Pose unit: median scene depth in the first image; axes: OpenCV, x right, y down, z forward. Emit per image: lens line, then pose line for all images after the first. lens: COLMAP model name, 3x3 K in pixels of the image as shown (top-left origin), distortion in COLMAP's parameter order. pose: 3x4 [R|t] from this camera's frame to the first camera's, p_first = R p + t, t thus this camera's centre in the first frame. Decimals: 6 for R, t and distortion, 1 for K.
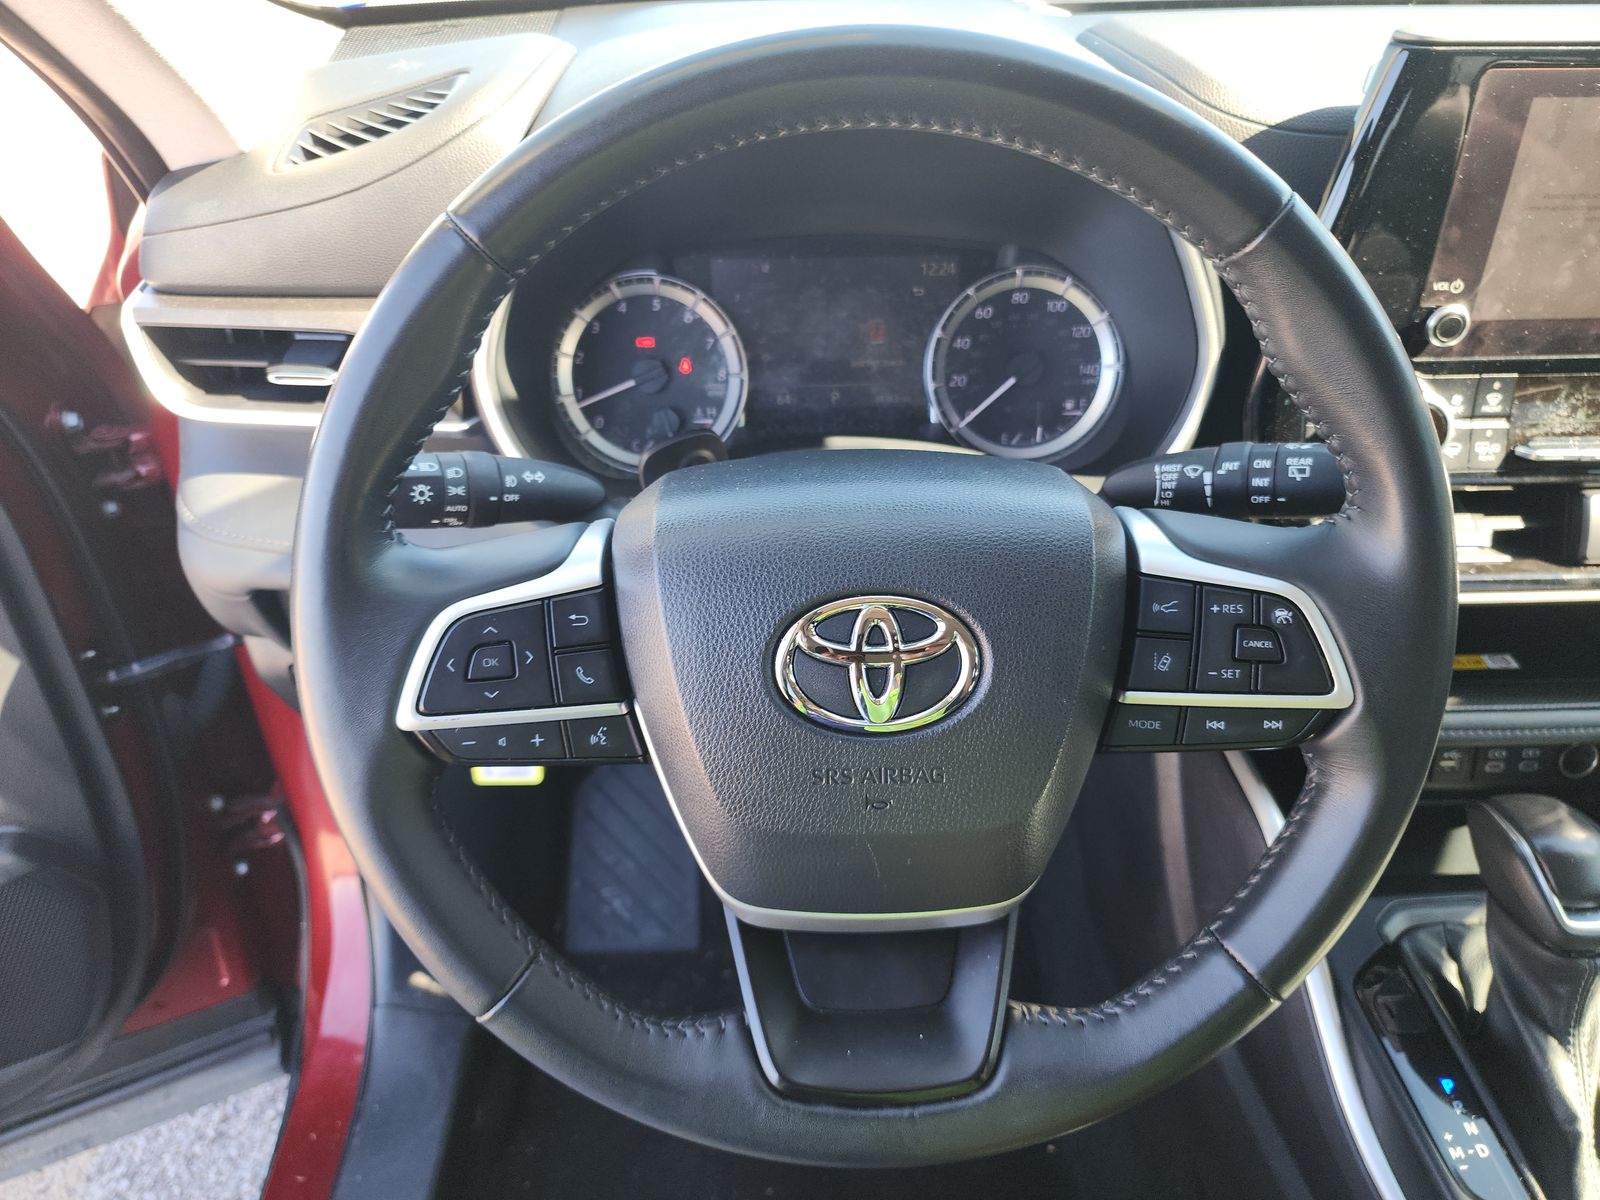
lens RADIAL K [[1096.2, 0, 800.0], [0, 1096.2, 600.0], [0, 0, 1]] dist [-0.006763, -0.005826]
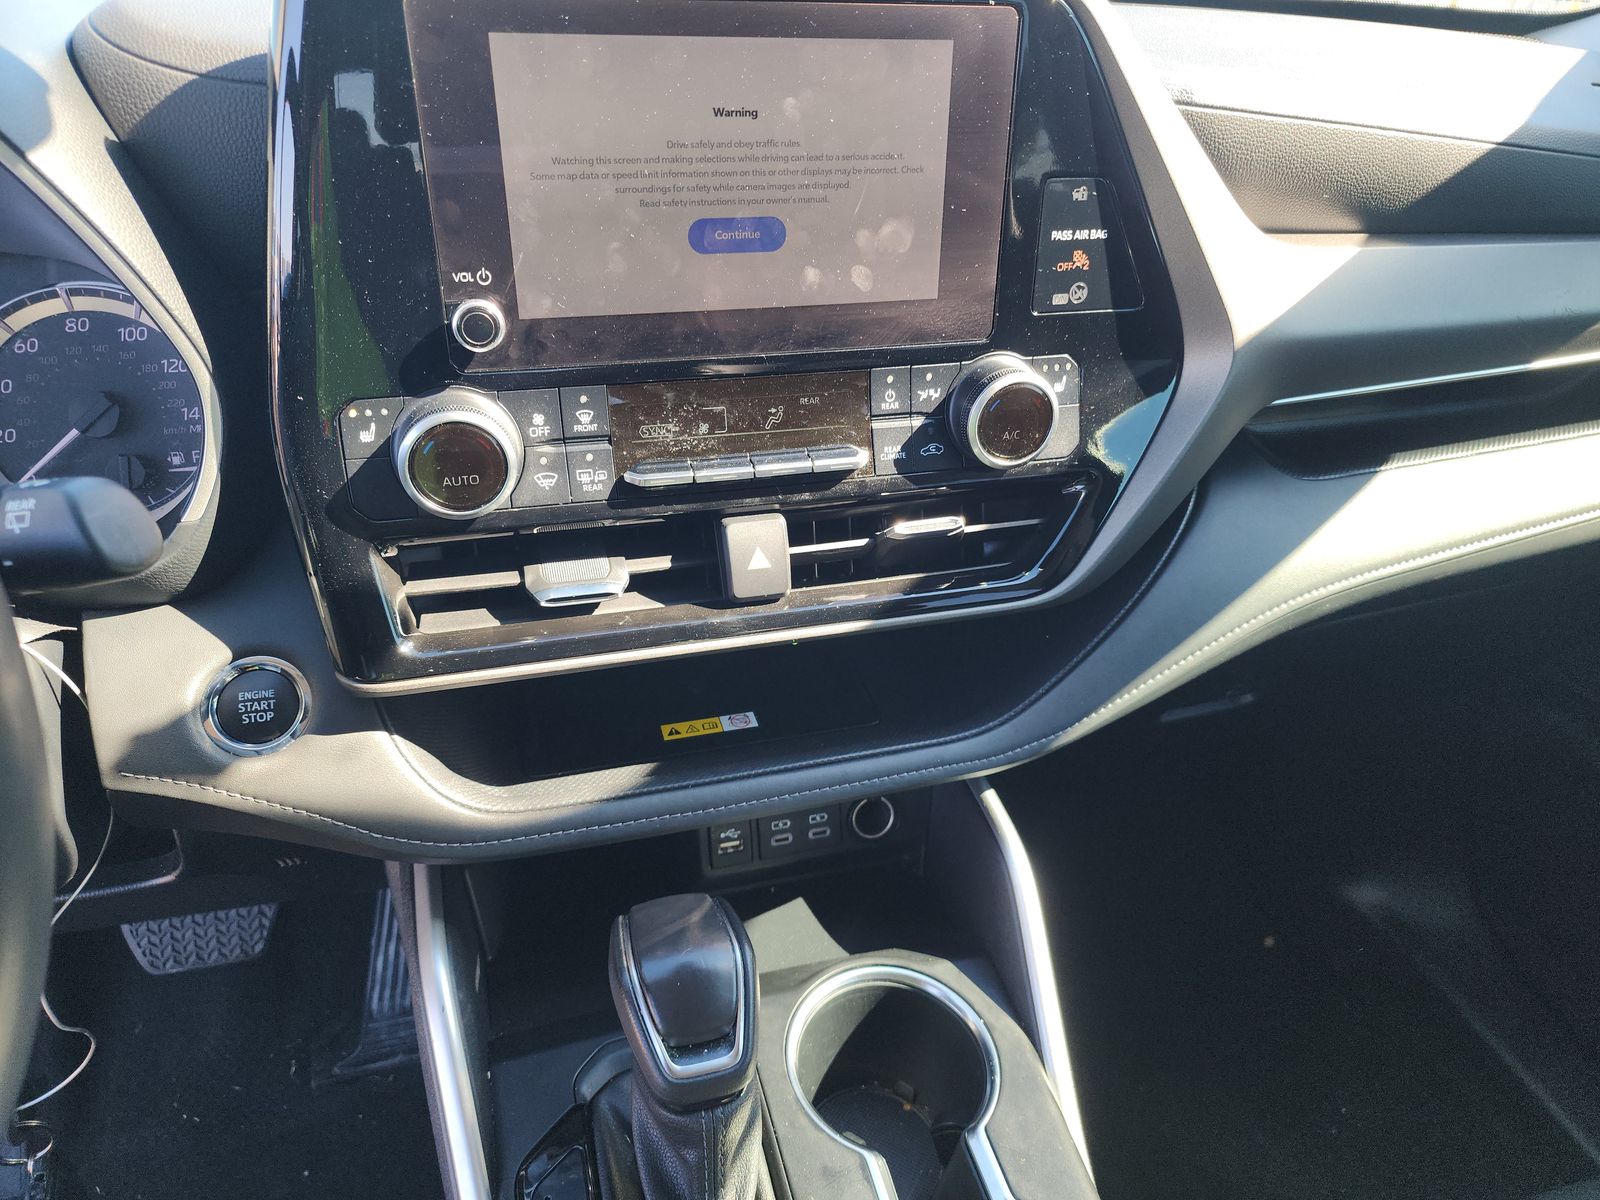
lens RADIAL K [[1060.3, 0, 800.0], [0, 1060.3, 600.0], [0, 0, 1]] dist [0.005178, 0.000063]
pose [[0.966748, -0.090904, 0.239029, 0.581365], [0.107089, 0.992694, -0.055593, 0.014531], [-0.232229, 0.079342, 0.969420, 0.199162]]
